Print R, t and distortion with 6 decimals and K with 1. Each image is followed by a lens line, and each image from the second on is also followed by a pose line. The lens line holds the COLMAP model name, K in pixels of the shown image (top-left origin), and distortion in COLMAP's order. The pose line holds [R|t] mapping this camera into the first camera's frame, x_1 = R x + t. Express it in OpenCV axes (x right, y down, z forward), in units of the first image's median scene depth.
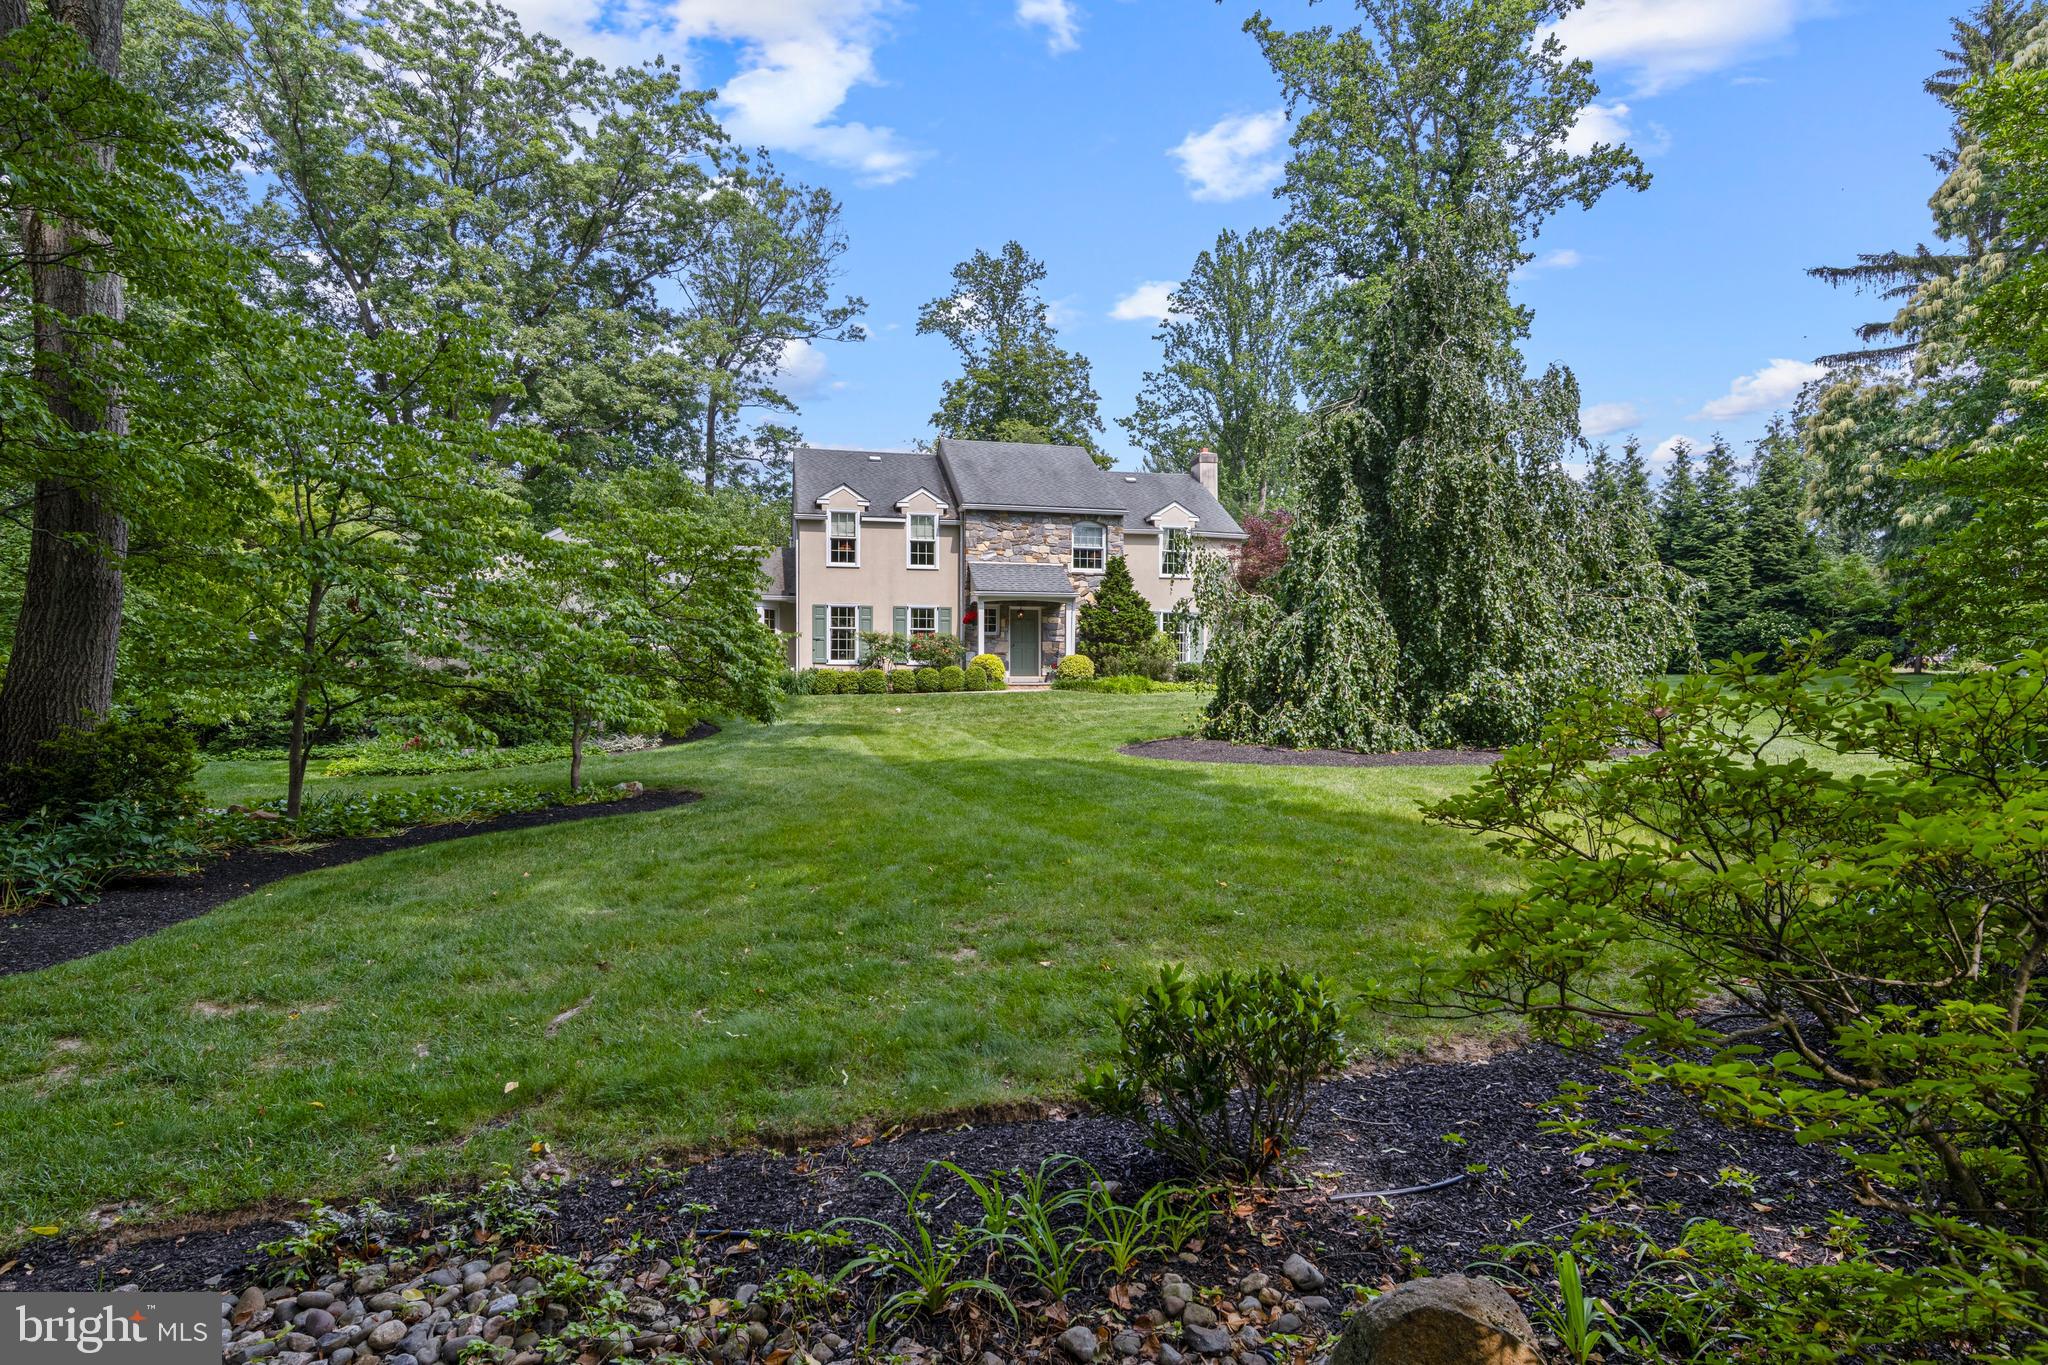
lens RADIAL K [[1138.4, 0, 1024.0], [0, 1138.4, 682.5], [0, 0, 1]] dist [-0.000390, -0.000013]
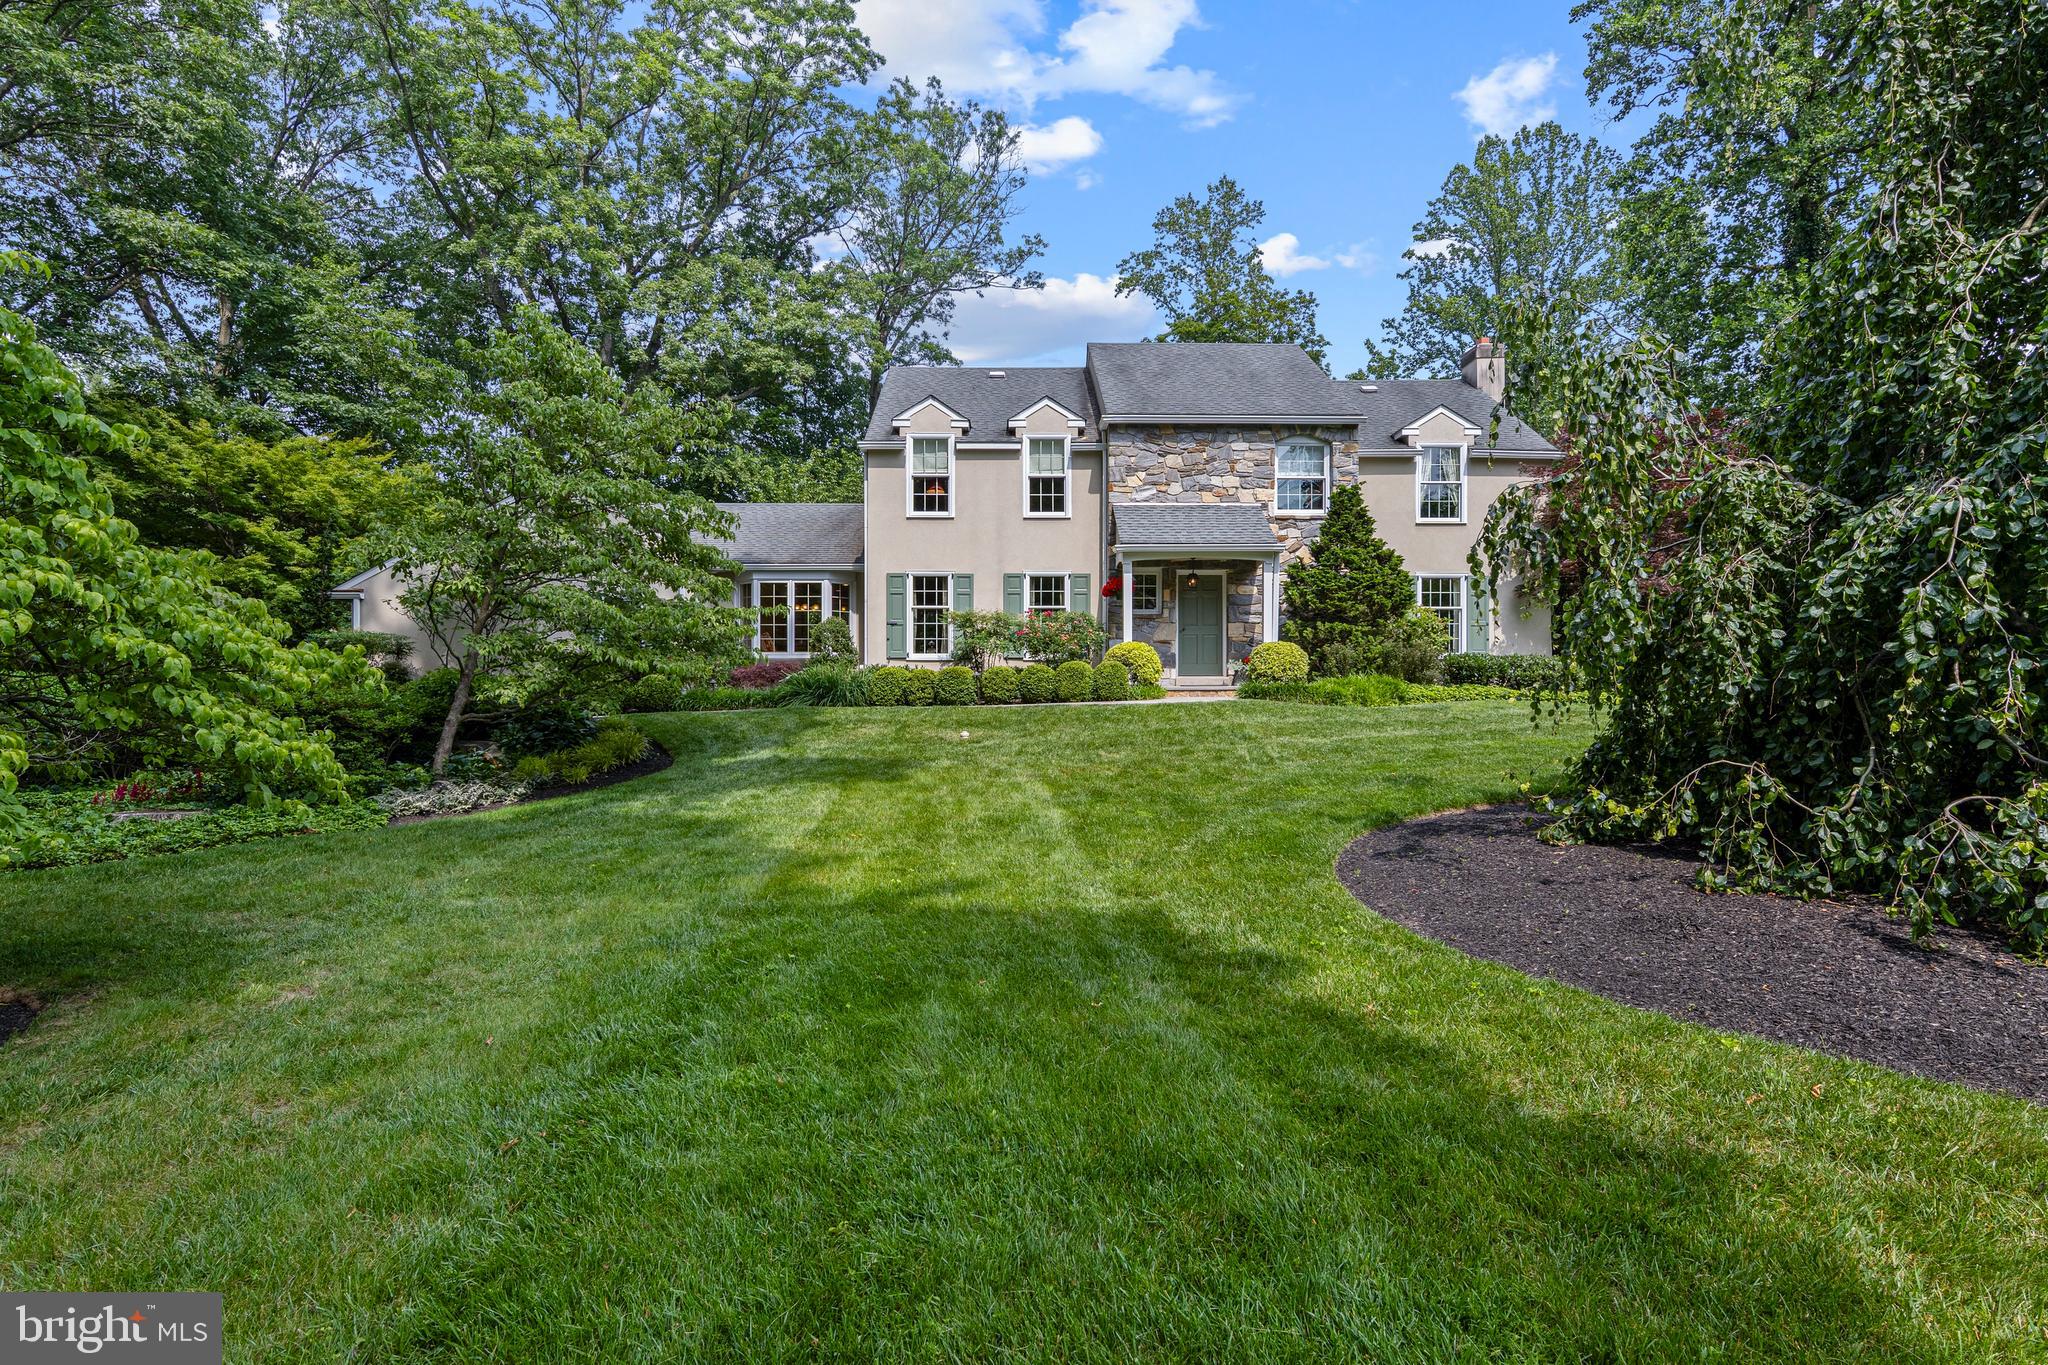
lens RADIAL K [[1039.9, 0, 1024.0], [0, 1039.9, 682.5], [0, 0, 1]] dist [0.002092, -0.000186]
pose [[0.975226, -0.001407, -0.221206, 0.033966], [0.002104, 0.999994, 0.002916, -0.003952], [0.221200, -0.003309, 0.975223, 0.395846]]
